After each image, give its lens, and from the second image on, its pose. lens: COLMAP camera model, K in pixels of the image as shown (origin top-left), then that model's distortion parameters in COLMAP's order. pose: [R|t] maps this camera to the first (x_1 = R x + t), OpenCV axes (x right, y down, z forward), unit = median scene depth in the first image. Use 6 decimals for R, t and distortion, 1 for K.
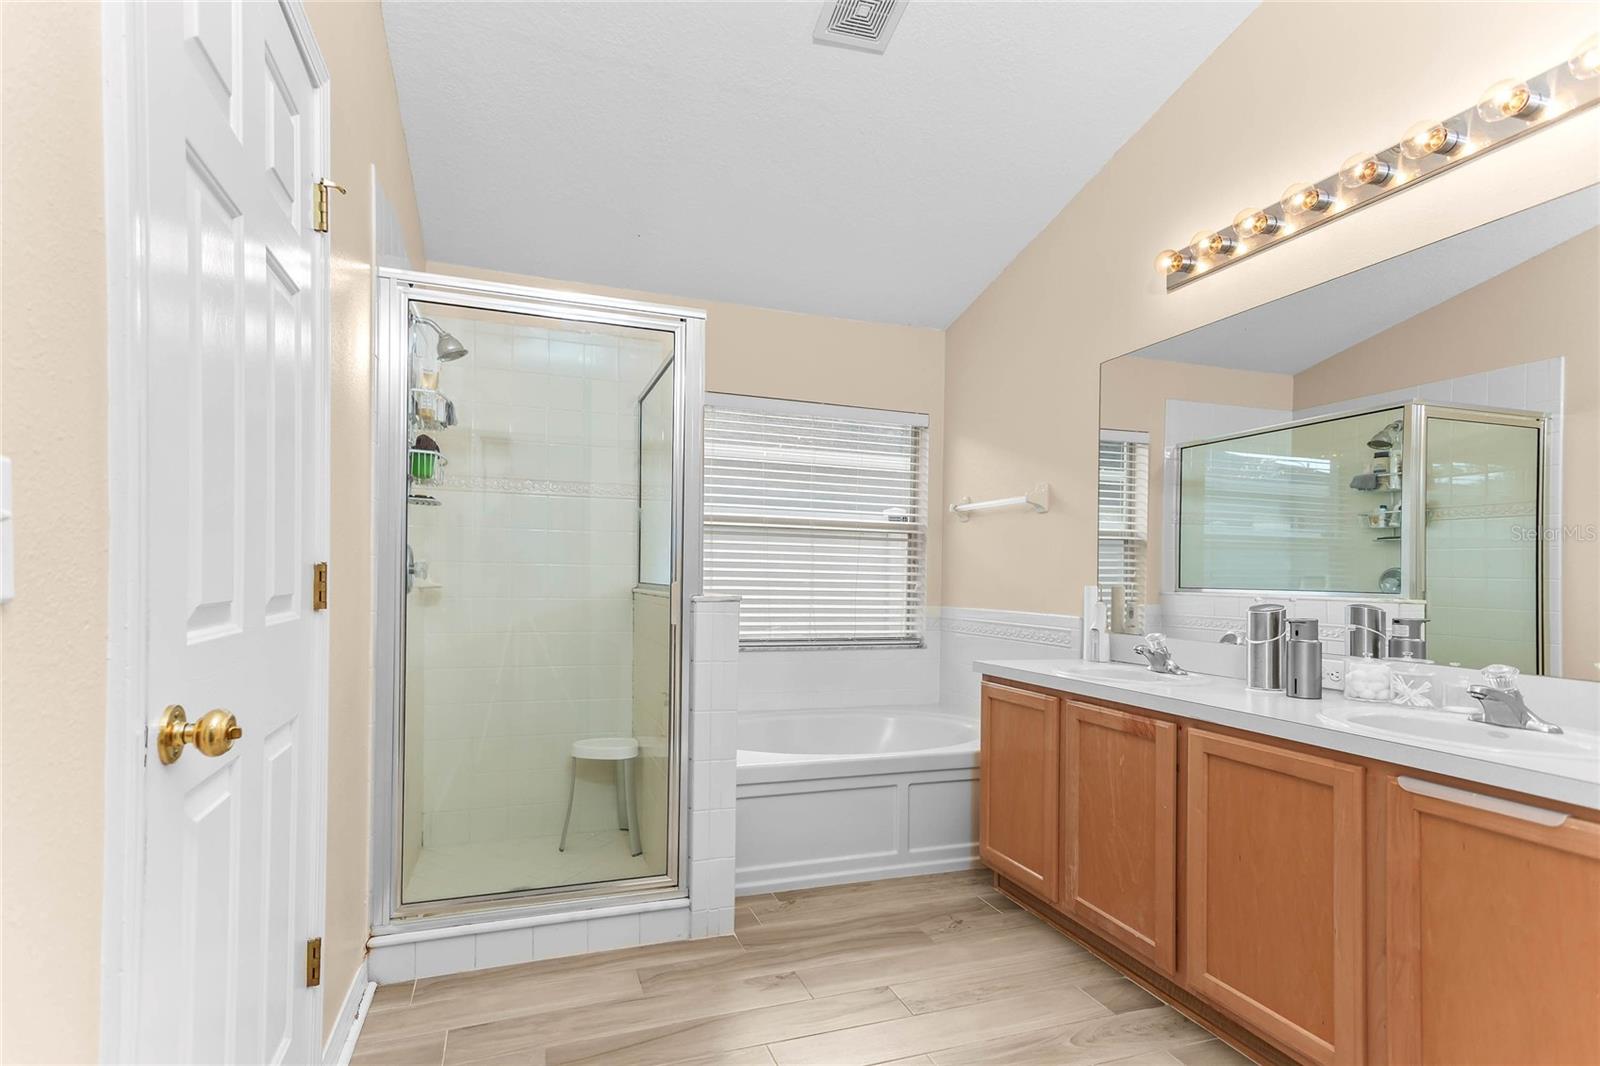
lens RADIAL K [[791.8, 0, 745.4], [0, 791.8, 563.6], [0, 0, 1]] dist [0.026707, 0.001624]
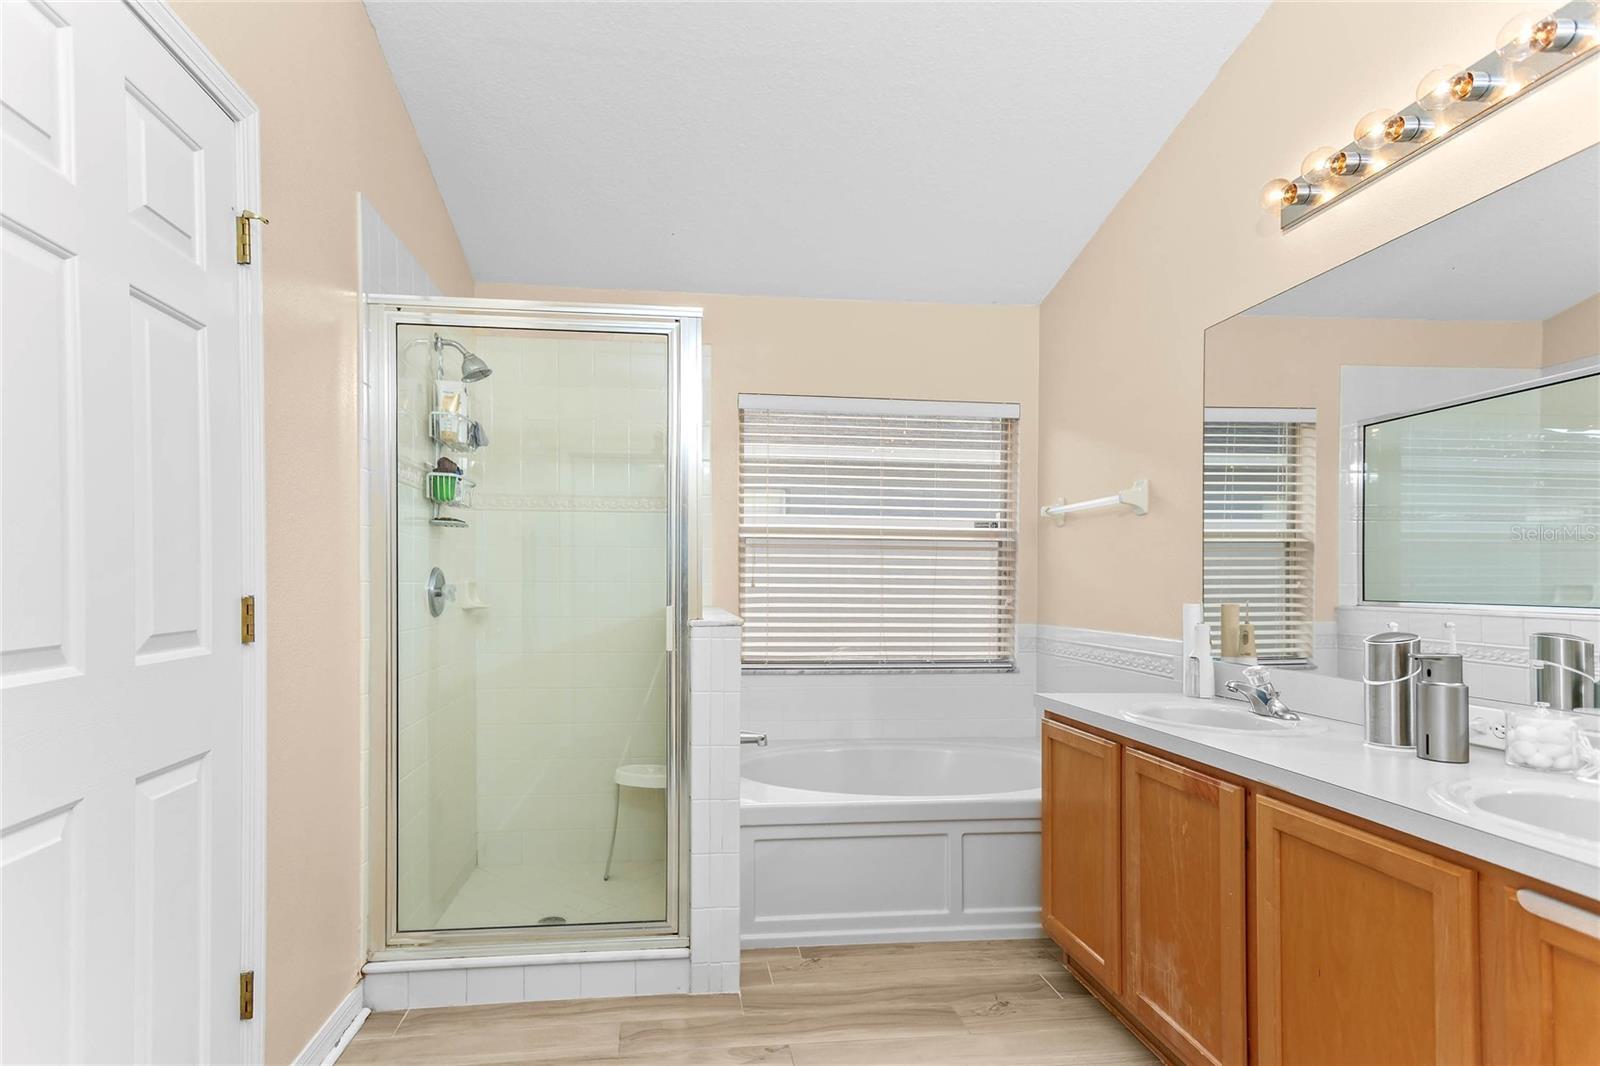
lens RADIAL K [[791.8, 0, 841.8], [0, 791.8, 563.2], [0, 0, 1]] dist [0.026707, 0.001624]
pose [[0.973160, -0.014417, -0.229678, 0.308356], [0.015380, 0.999879, 0.002401, -0.023964], [0.229615, -0.005869, 0.973264, 0.139802]]
